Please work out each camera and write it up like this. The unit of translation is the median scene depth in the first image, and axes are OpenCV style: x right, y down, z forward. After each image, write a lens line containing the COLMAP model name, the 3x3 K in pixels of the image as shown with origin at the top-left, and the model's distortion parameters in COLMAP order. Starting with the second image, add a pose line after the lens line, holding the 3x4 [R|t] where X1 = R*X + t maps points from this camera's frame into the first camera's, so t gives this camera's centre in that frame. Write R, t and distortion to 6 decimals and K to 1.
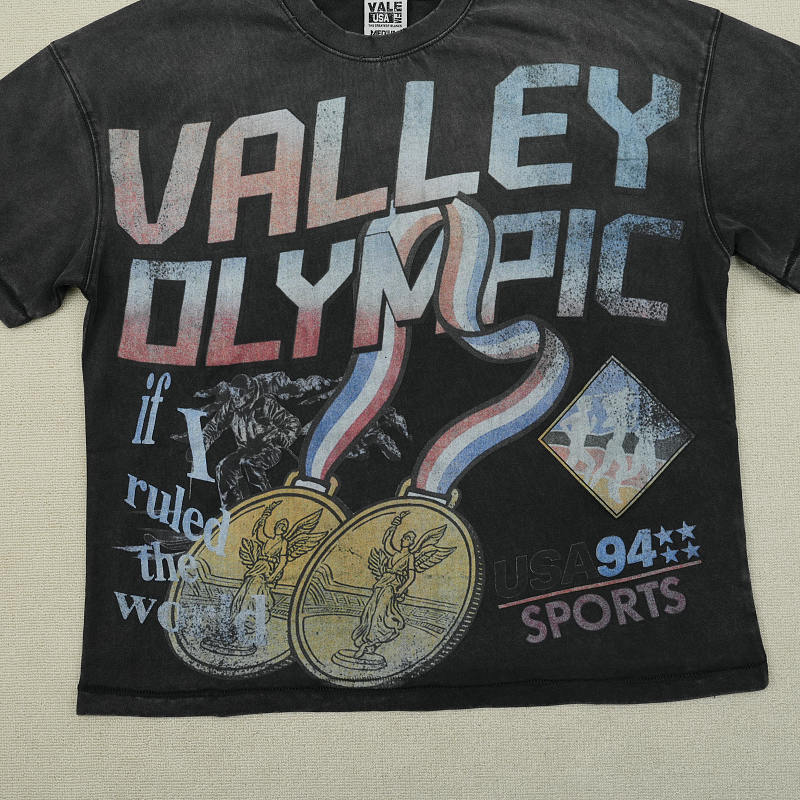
lens RADIAL K [[942.0, 0, 398.8], [0, 942.0, 396.3], [0, 0, 1]] dist [-0.004886, 0.000000]
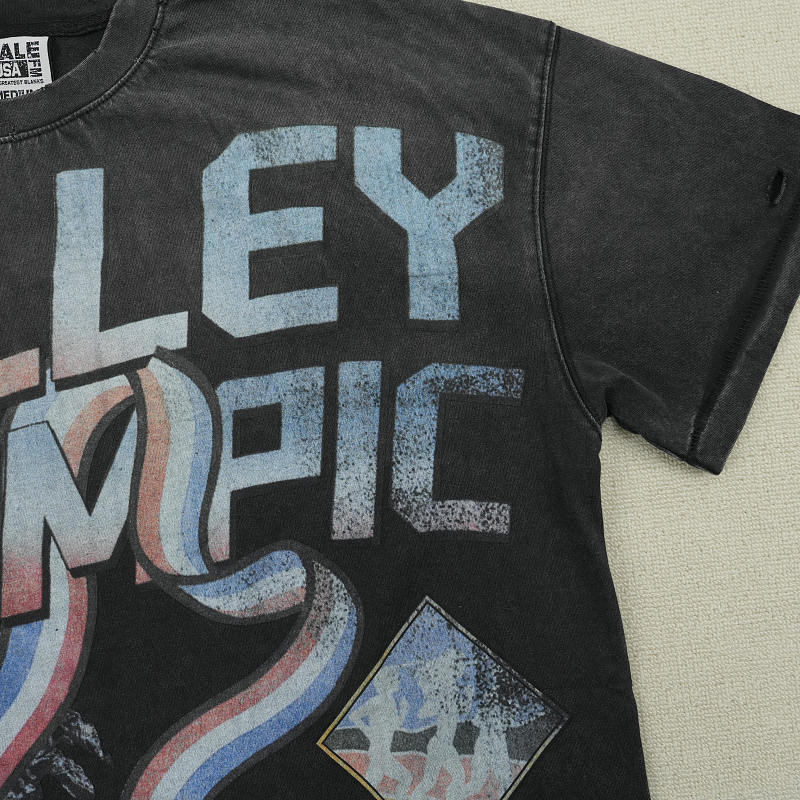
lens RADIAL K [[942.0, 0, 399.1], [0, 942.0, 393.1], [0, 0, 1]] dist [-0.004886, 0.000000]
pose [[0.995695, -0.081389, 0.044360, 0.191150], [0.081278, 0.996682, 0.004310, -0.177973], [-0.044563, -0.000686, 0.999006, 0.385374]]
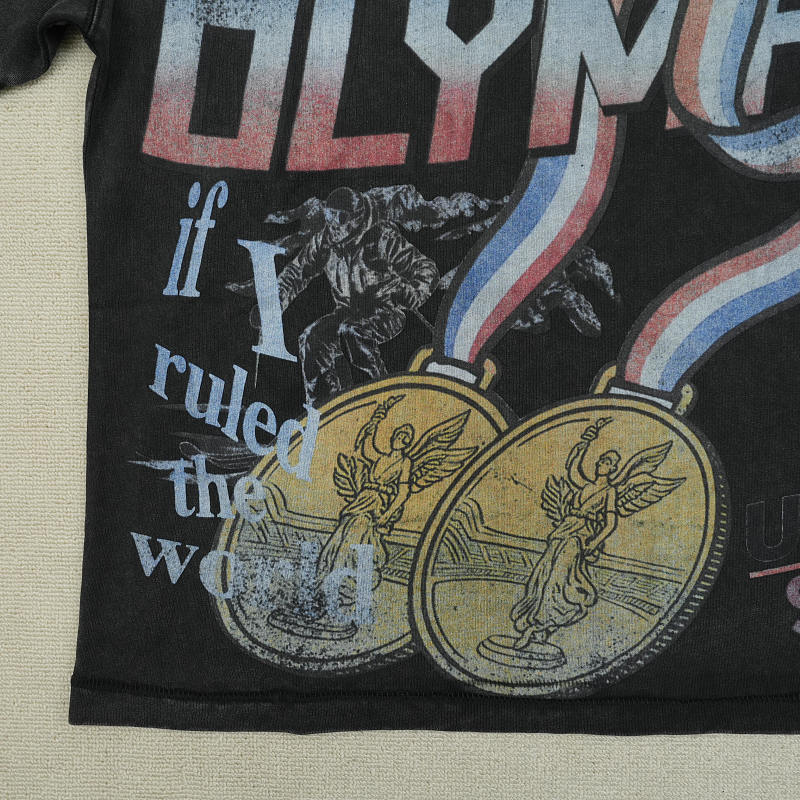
lens RADIAL K [[942.0, 0, 402.5], [0, 942.0, 392.9], [0, 0, 1]] dist [-0.004886, 0.000000]
pose [[0.999526, 0.030731, 0.001913, -0.126713], [-0.030791, 0.997711, 0.060199, 0.072352], [-0.000059, -0.060229, 0.998185, 0.383335]]
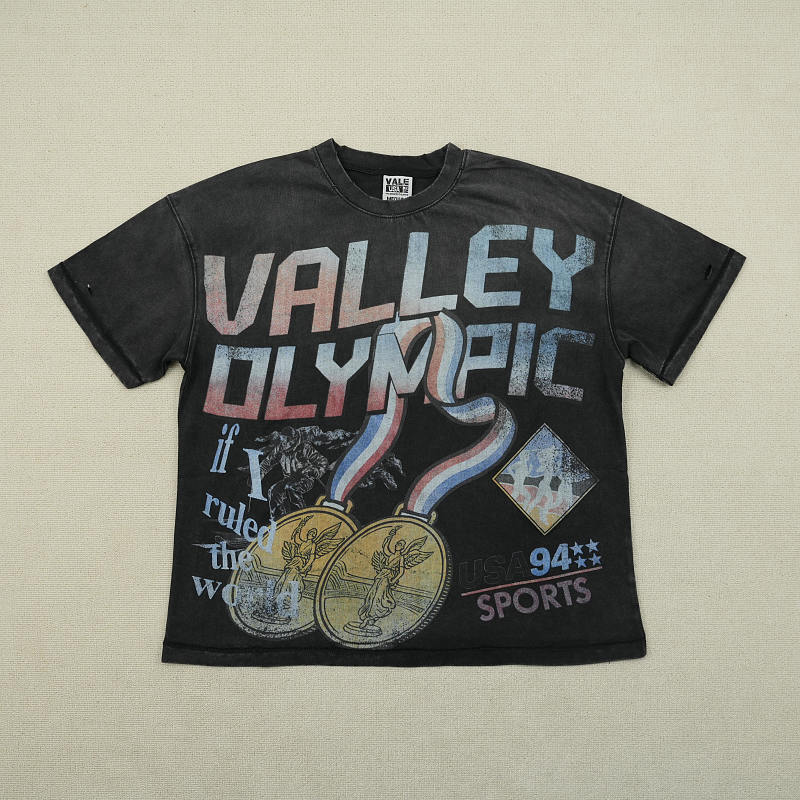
lens RADIAL K [[942.0, 0, 401.0], [0, 942.0, 403.1], [0, 0, 1]] dist [-0.004886, 0.000000]
pose [[0.999072, 0.037773, 0.020676, -0.026606], [-0.035984, 0.996067, -0.080962, 0.051541], [-0.023653, 0.080143, 0.996503, -0.447327]]
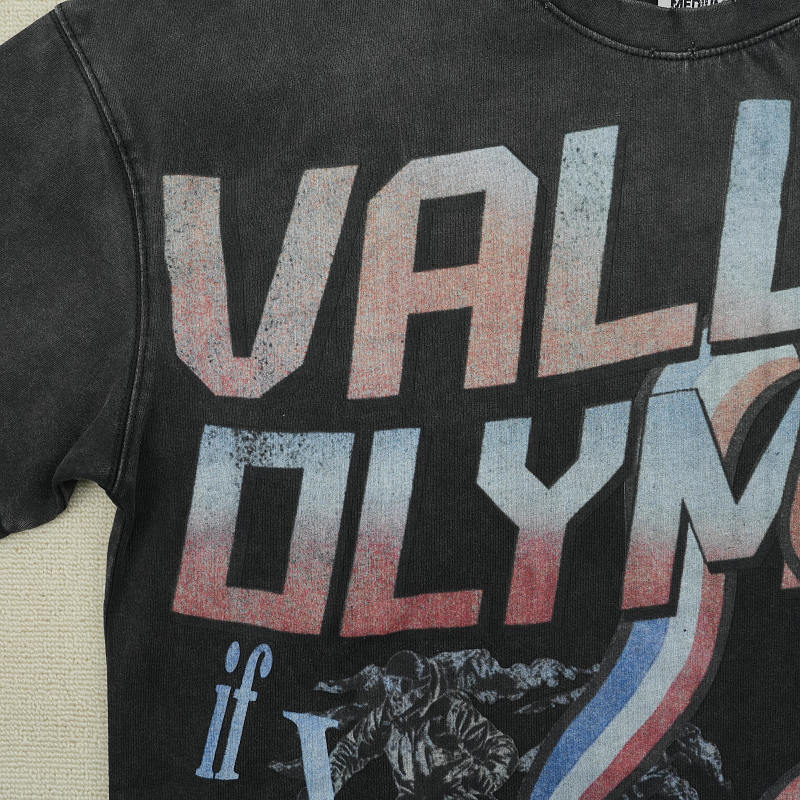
lens RADIAL K [[942.0, 0, 402.4], [0, 942.0, 404.2], [0, 0, 1]] dist [-0.004886, 0.000000]
pose [[0.999618, 0.027588, -0.001608, -0.173379], [-0.027538, 0.999287, 0.025811, -0.176240], [0.002319, -0.025757, 0.999666, 0.480180]]
